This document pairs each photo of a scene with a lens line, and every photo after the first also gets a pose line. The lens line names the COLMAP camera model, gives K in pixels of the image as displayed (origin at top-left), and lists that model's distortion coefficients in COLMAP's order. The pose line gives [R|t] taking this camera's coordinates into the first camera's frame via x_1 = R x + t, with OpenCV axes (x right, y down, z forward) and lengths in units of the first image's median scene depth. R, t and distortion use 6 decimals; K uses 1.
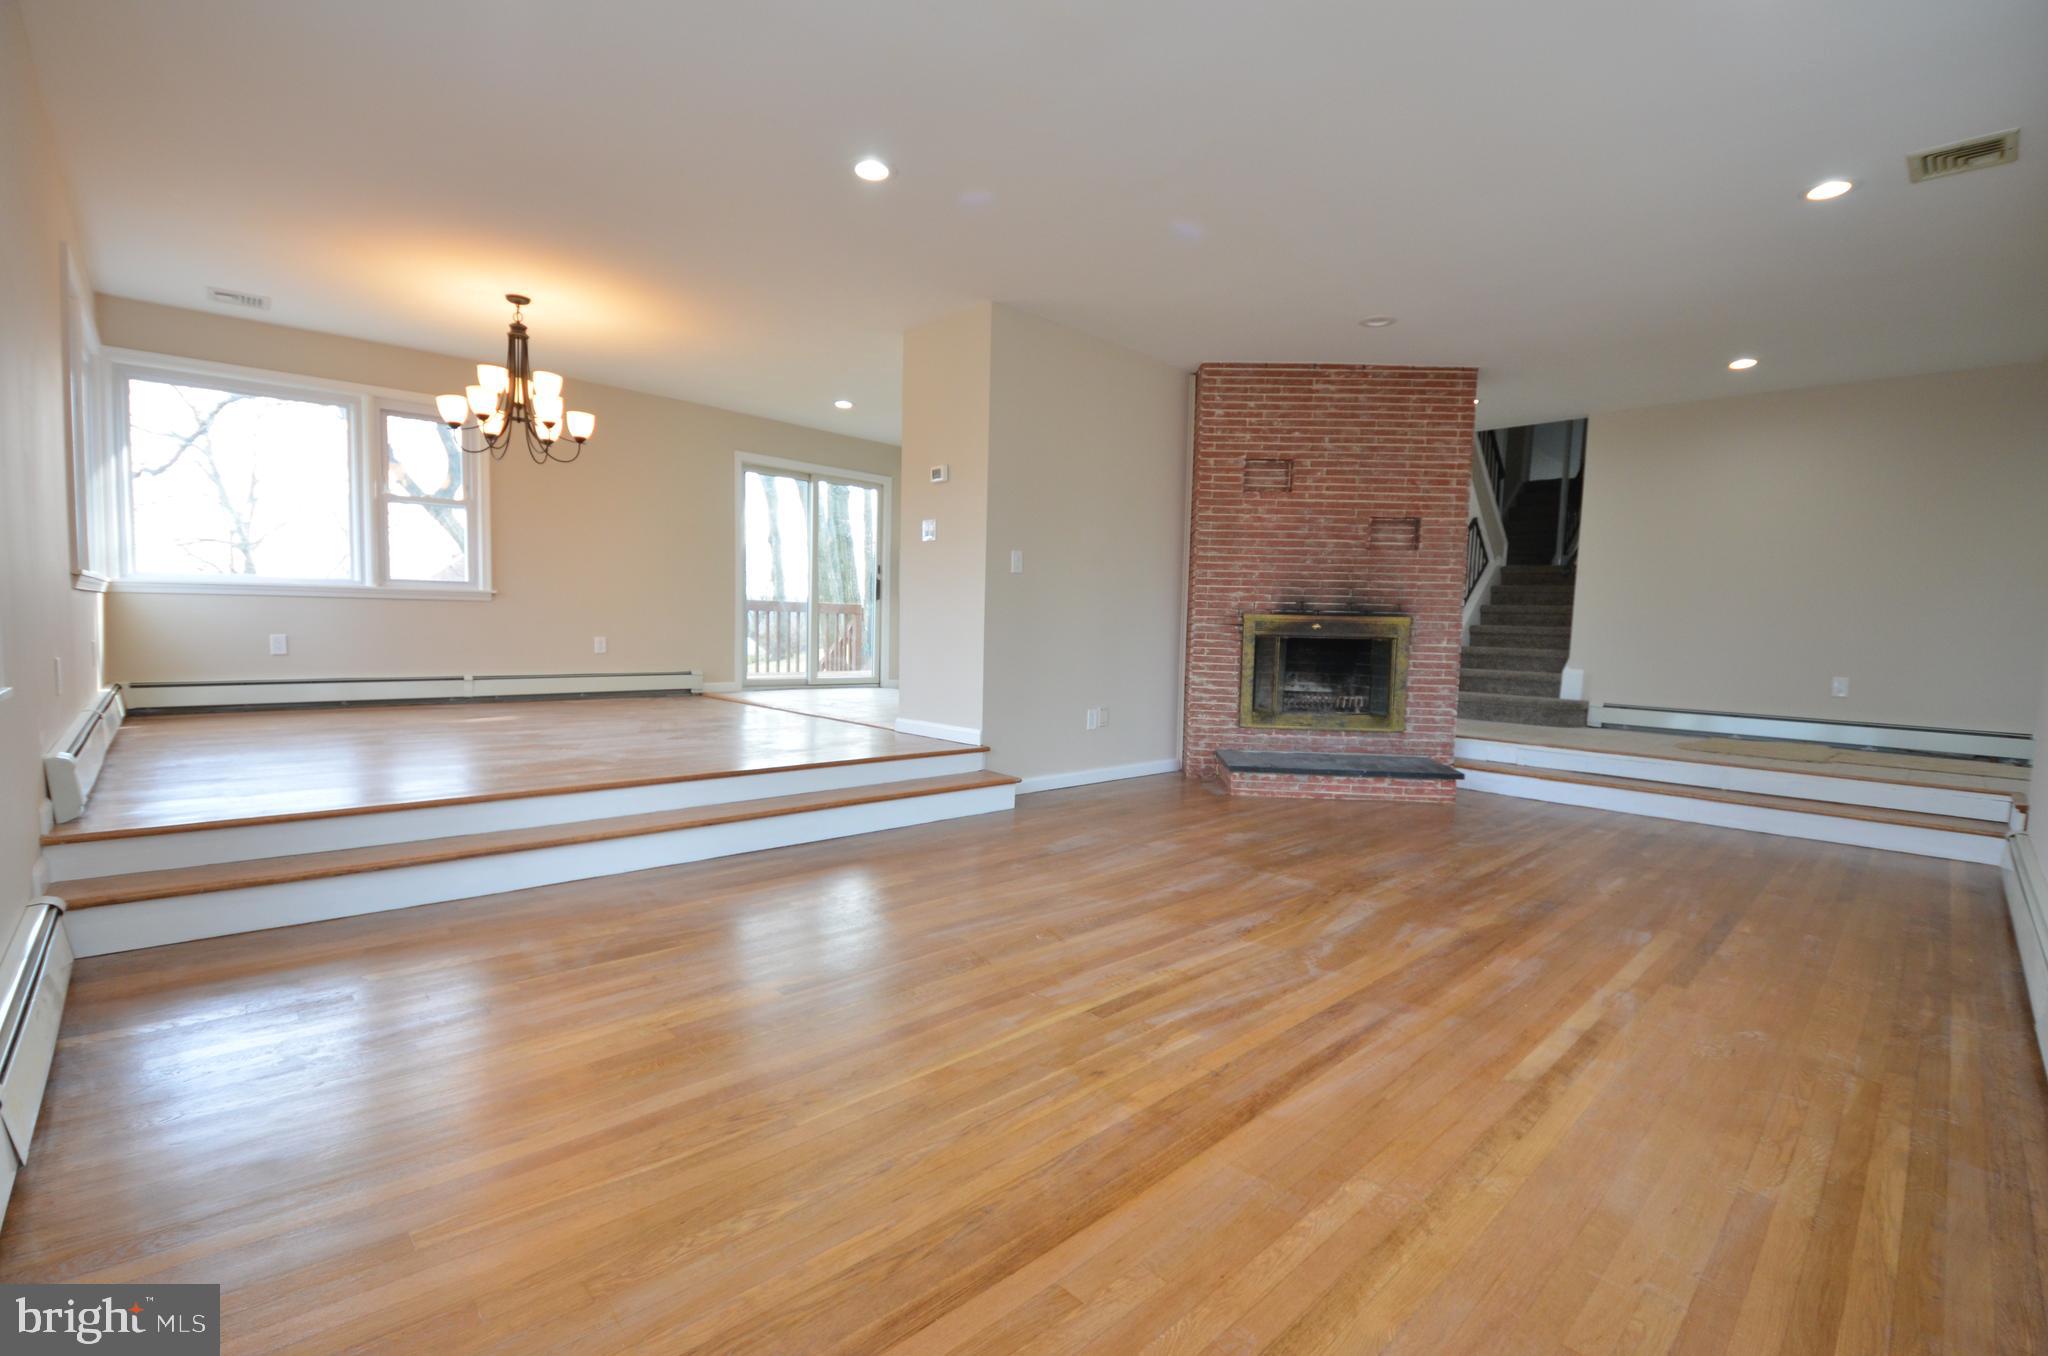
lens RADIAL K [[890.4, 0, 1031.4], [0, 890.4, 694.7], [0, 0, 1]] dist [0.019219, -0.031204]
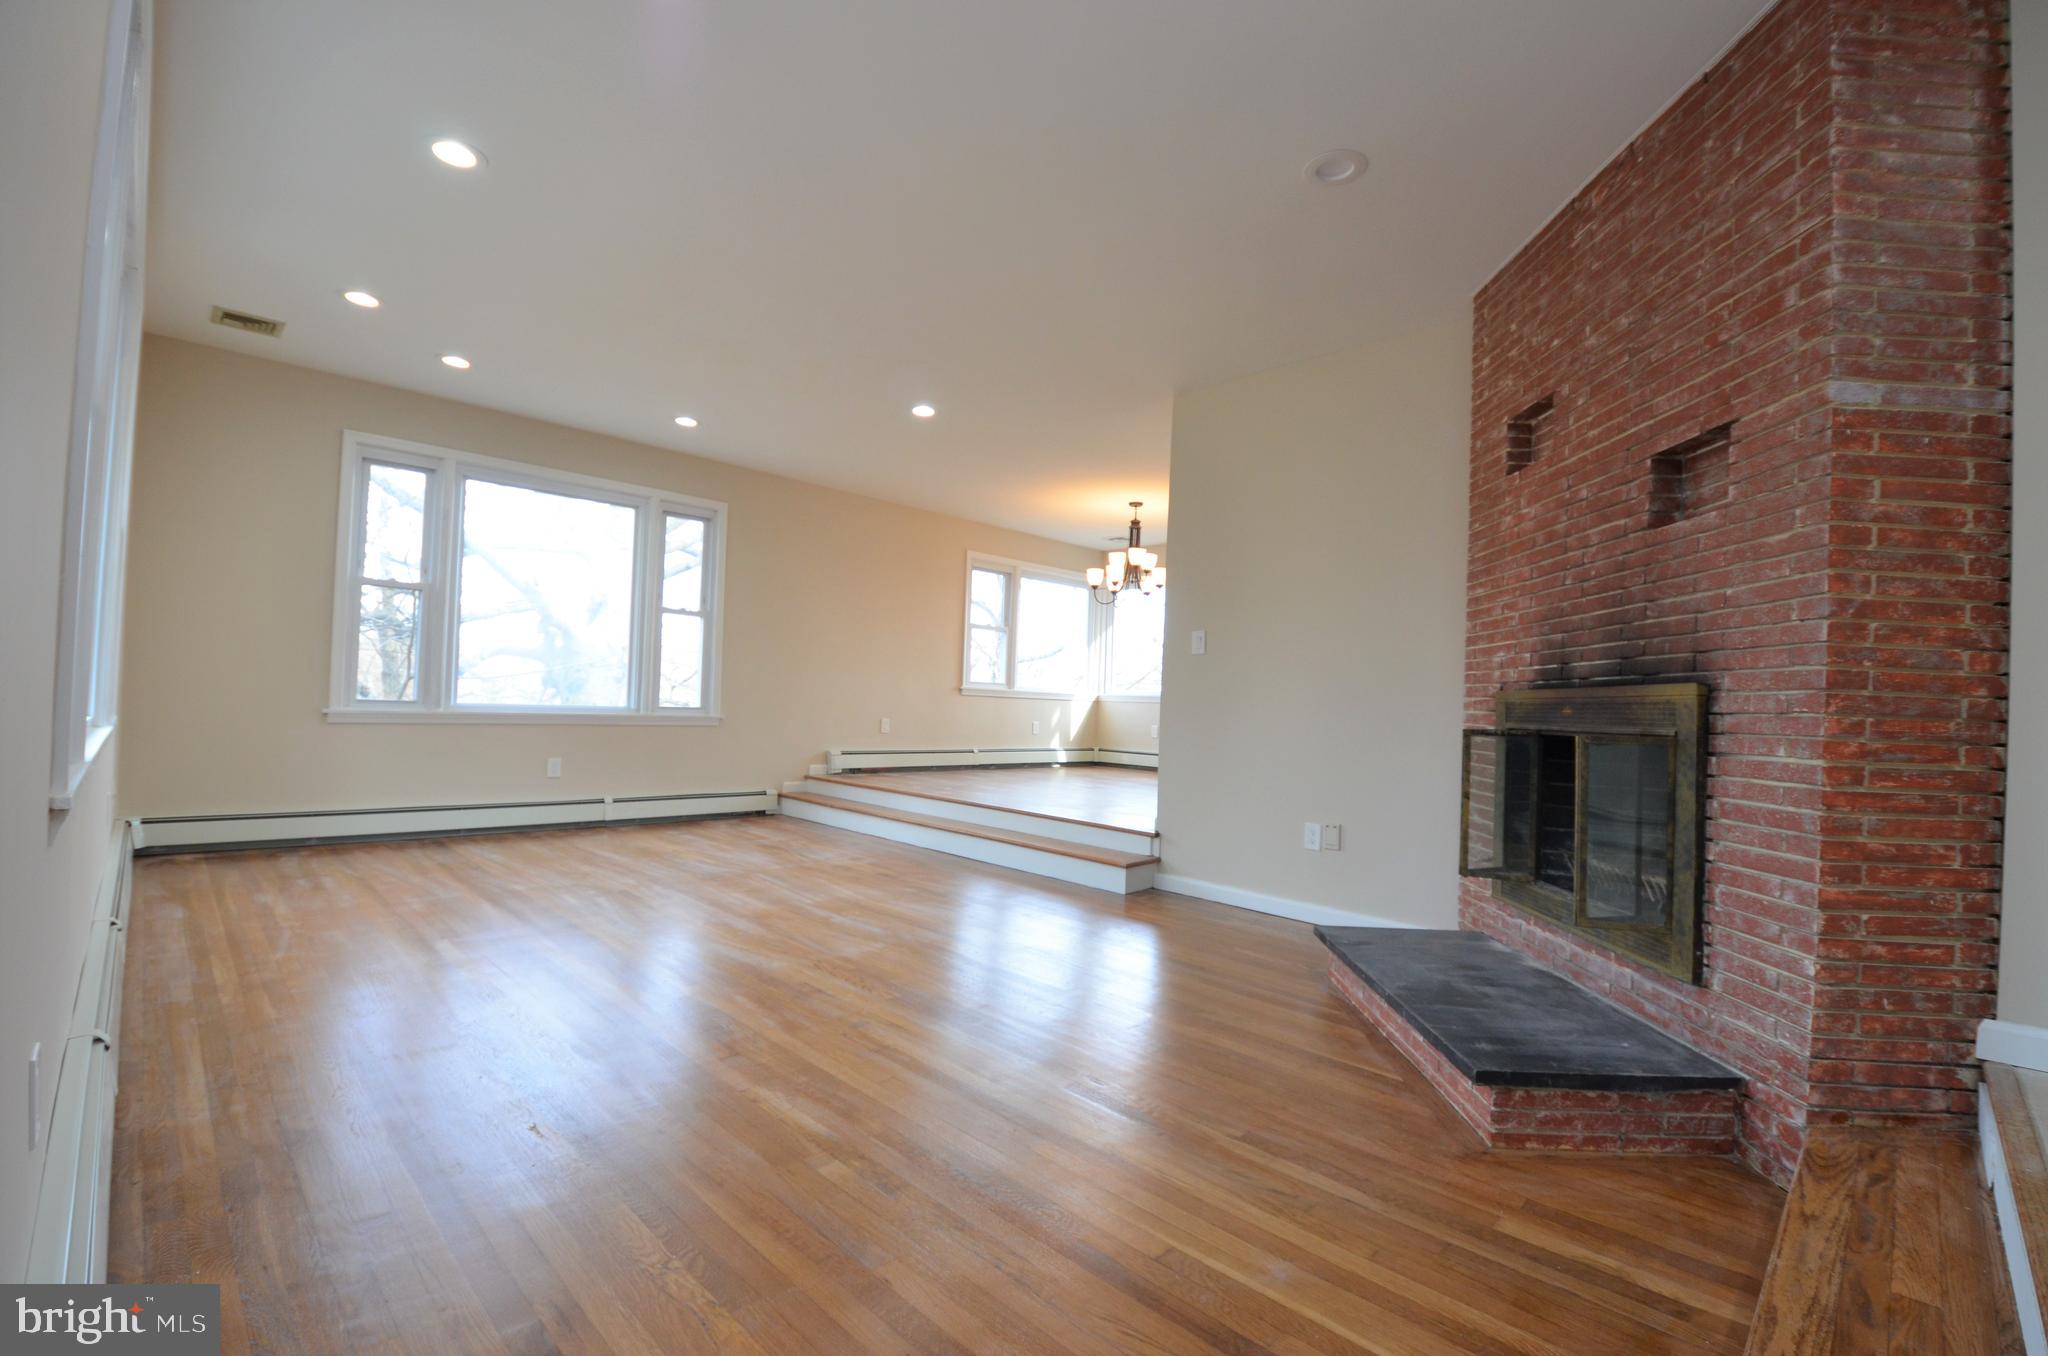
lens RADIAL K [[890.4, 0, 1031.4], [0, 890.4, 694.7], [0, 0, 1]] dist [0.019219, -0.031204]
pose [[0.025436, -0.037157, -0.998986, 0.798183], [-0.119242, 0.992062, -0.039936, -0.032062], [0.992539, 0.120137, 0.020803, 0.708372]]
